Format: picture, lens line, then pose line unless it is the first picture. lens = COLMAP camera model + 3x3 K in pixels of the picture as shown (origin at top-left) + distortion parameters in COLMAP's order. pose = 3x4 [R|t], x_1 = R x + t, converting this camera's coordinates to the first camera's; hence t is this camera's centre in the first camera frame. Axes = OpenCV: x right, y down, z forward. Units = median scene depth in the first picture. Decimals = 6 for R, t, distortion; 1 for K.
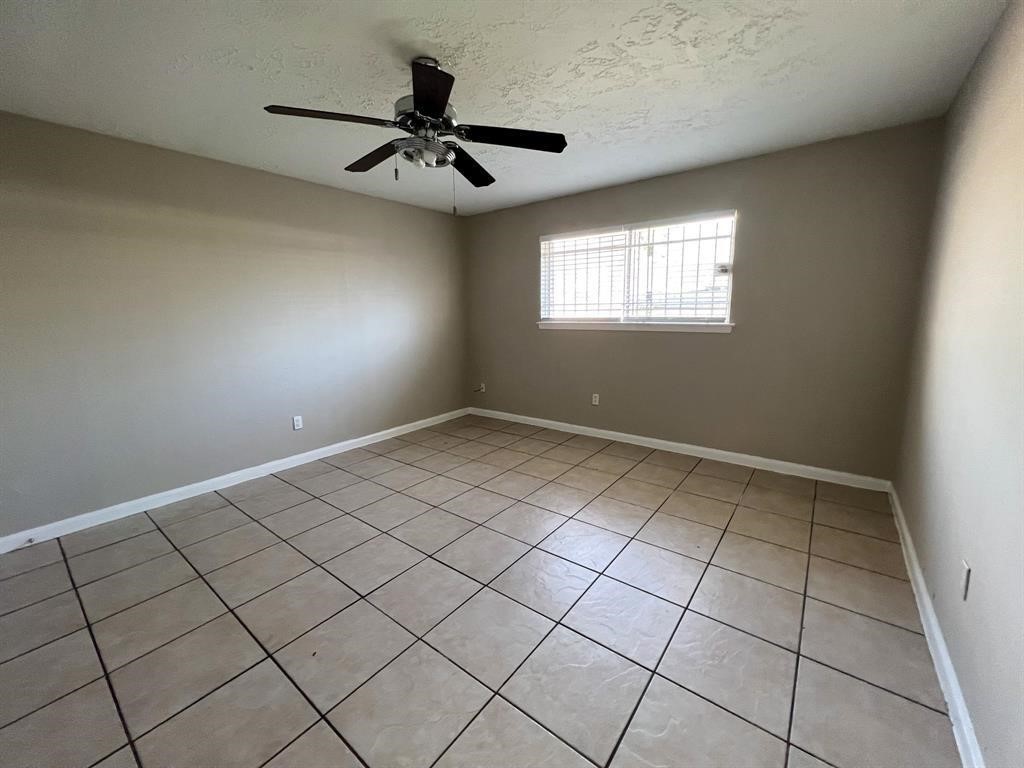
lens RADIAL K [[412.3, 0, 508.5], [0, 412.3, 382.5], [0, 0, 1]] dist [-0.003252, 0.000884]
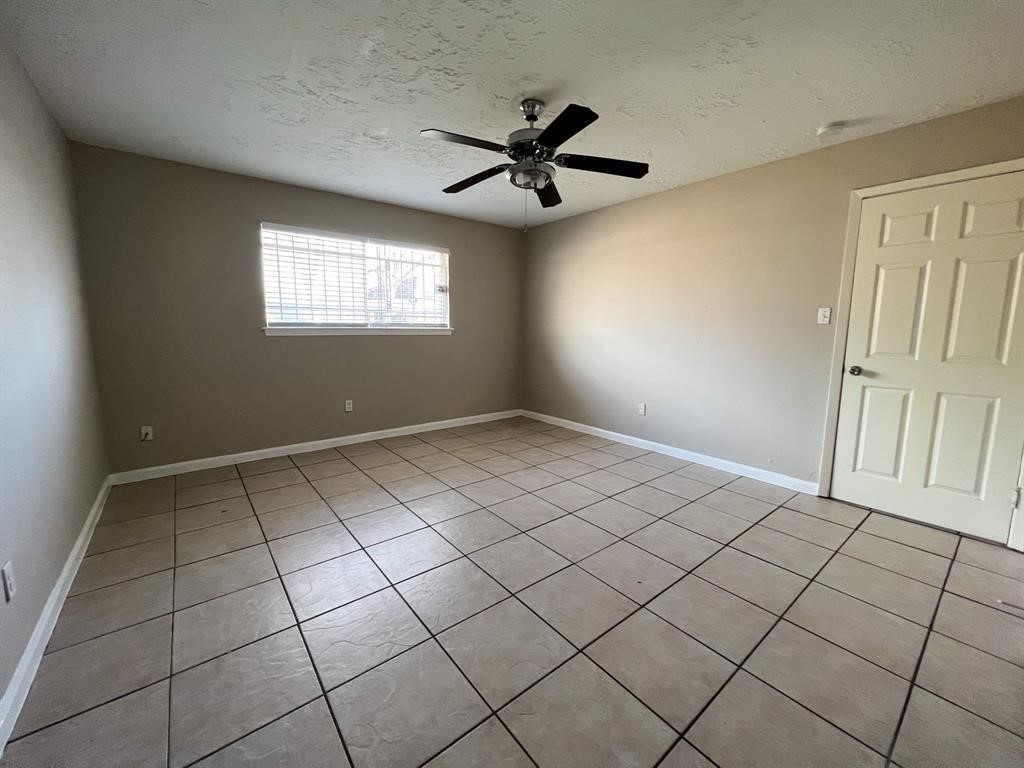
lens RADIAL K [[412.3, 0, 513.0], [0, 412.3, 382.8], [0, 0, 1]] dist [-0.003252, 0.000884]
pose [[0.221267, -0.119134, 0.967909, -0.761436], [0.154568, 0.984249, 0.085810, -0.043303], [-0.962886, 0.130621, 0.236196, 0.449083]]
